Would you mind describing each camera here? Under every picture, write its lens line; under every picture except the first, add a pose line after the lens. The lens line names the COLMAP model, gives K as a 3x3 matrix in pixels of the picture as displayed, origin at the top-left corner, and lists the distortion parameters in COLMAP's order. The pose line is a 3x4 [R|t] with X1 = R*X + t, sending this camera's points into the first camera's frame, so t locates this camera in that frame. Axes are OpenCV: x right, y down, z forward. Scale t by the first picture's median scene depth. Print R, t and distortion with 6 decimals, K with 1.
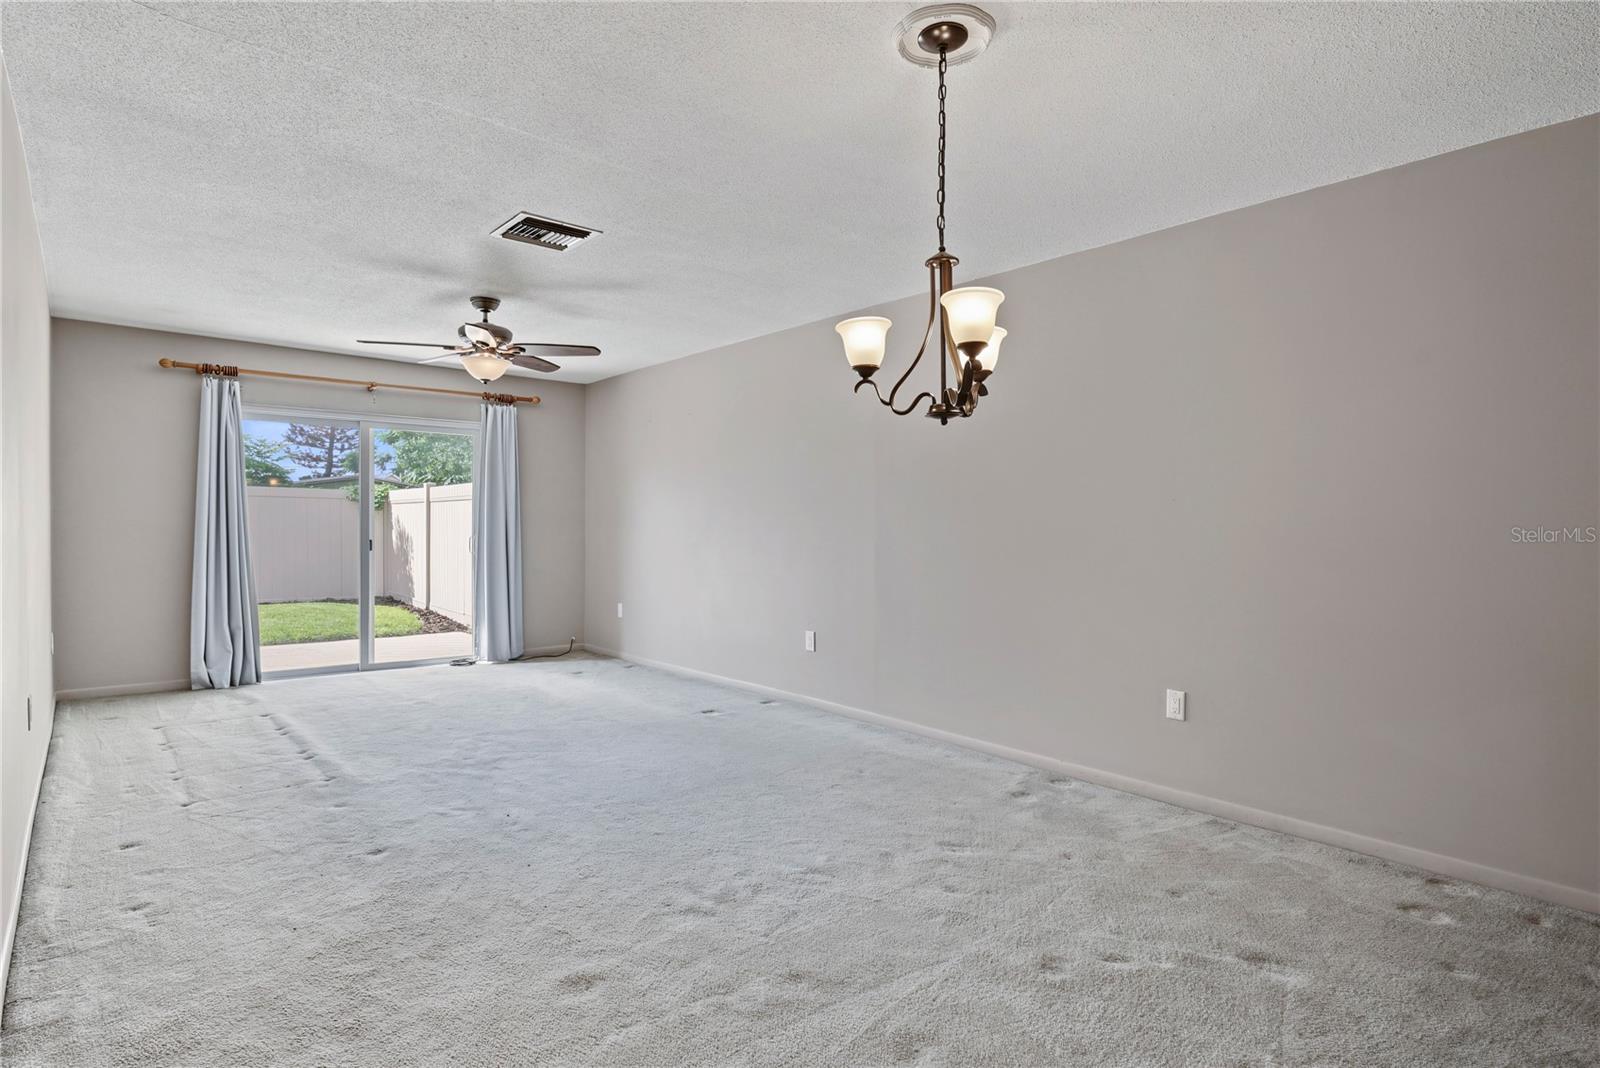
lens RADIAL K [[845.9, 0, 798.1], [0, 845.9, 531.3], [0, 0, 1]] dist [0.003177, 0.000271]
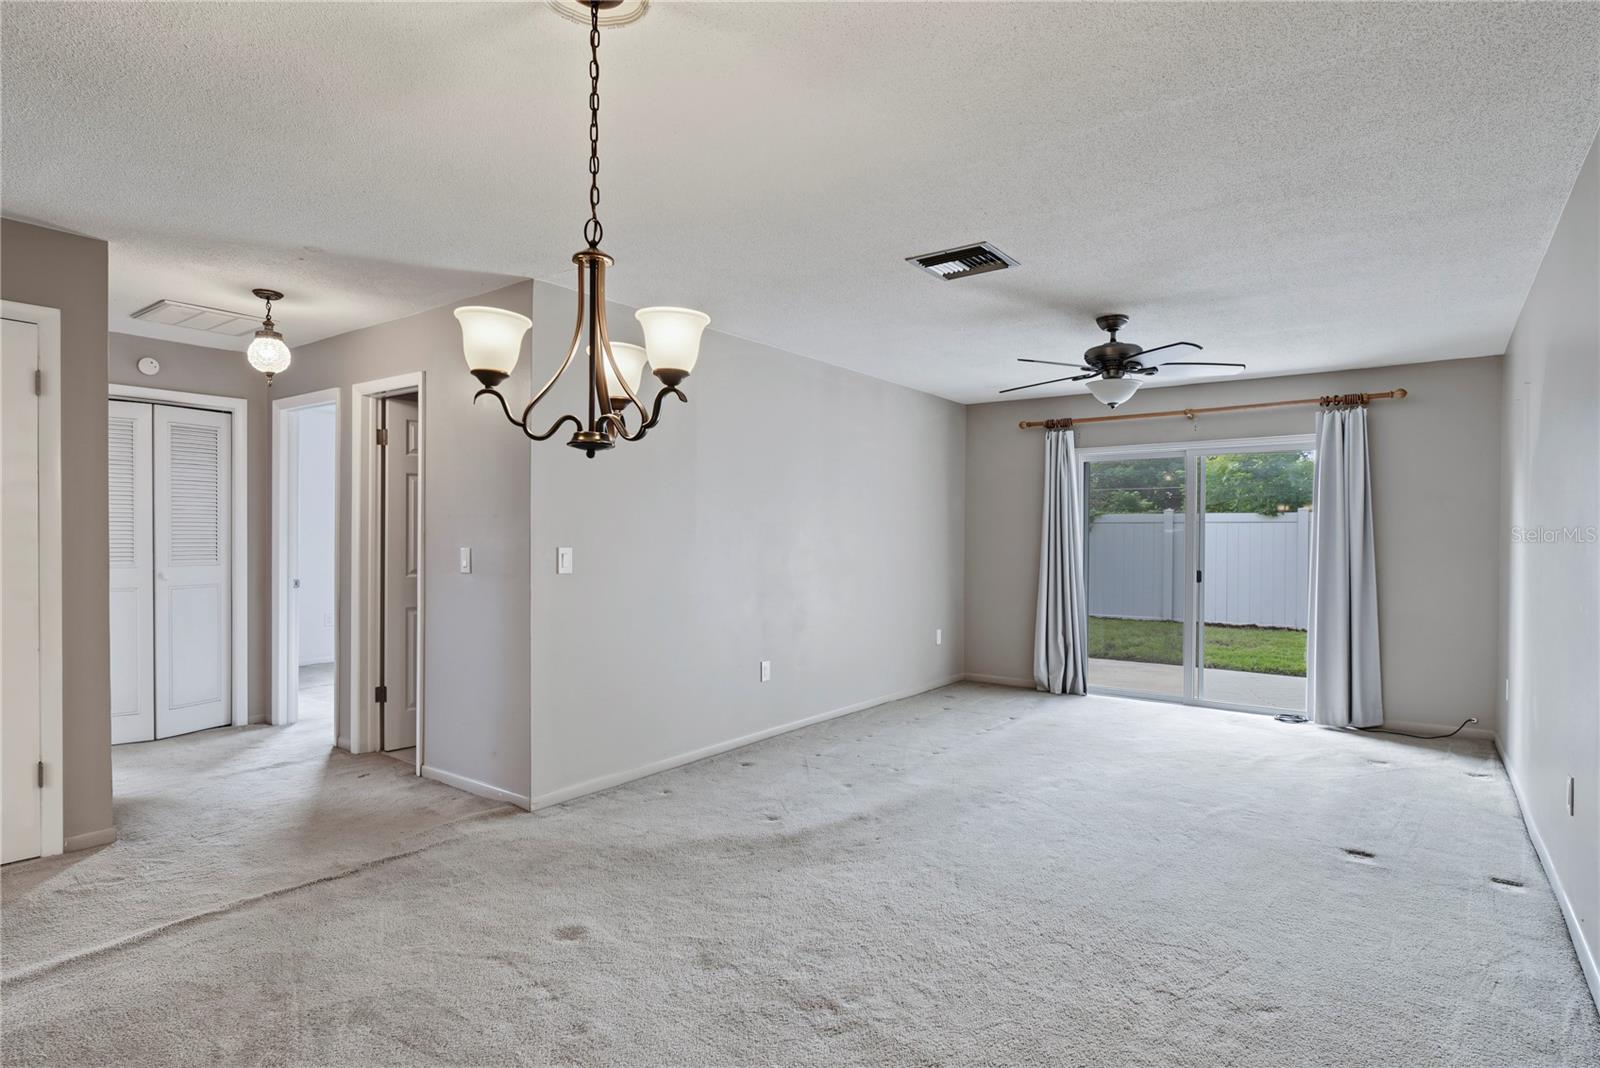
lens RADIAL K [[845.9, 0, 798.6], [0, 845.9, 536.1], [0, 0, 1]] dist [0.003177, 0.000271]
pose [[0.225087, -0.007126, -0.974312, 0.601452], [-0.014175, 0.999843, -0.010588, -0.024272], [0.974235, 0.016195, 0.224951, 0.603147]]
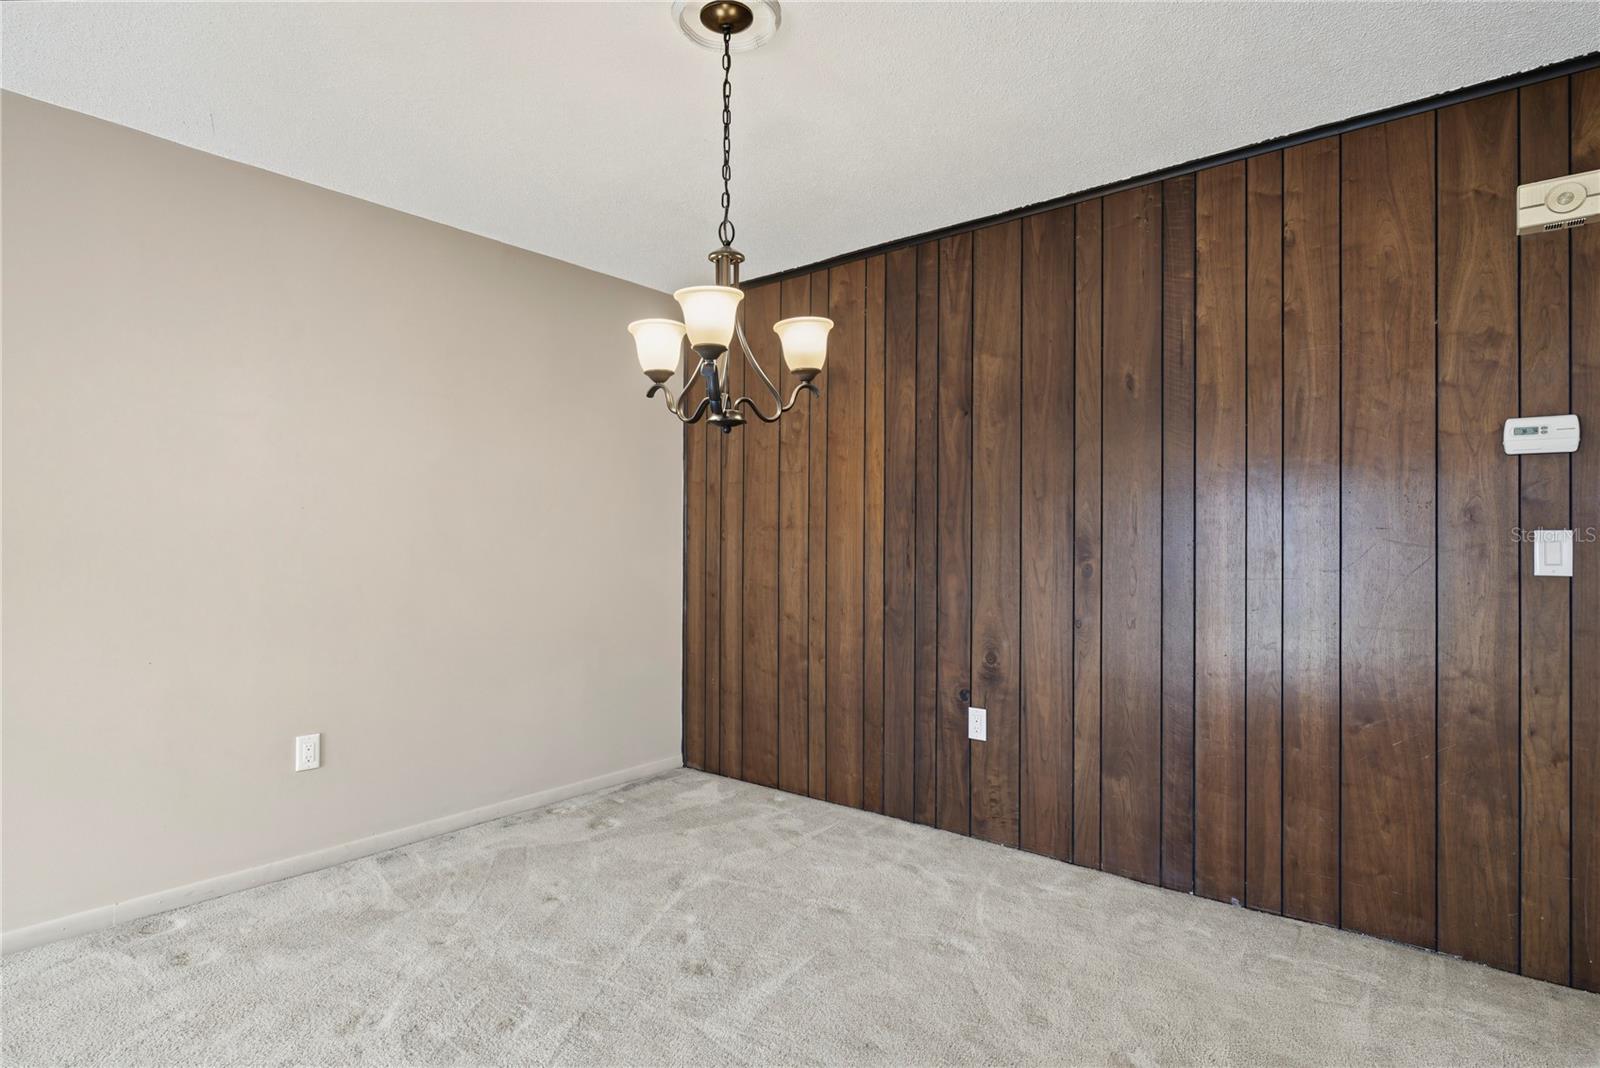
lens RADIAL K [[845.9, 0, 798.9], [0, 845.9, 535.1], [0, 0, 1]] dist [0.003177, 0.000271]
pose [[-0.178096, -0.003738, 0.984006, -0.441629], [0.005924, 0.999971, 0.004871, -0.010065], [-0.983995, 0.006697, -0.178069, 0.640819]]
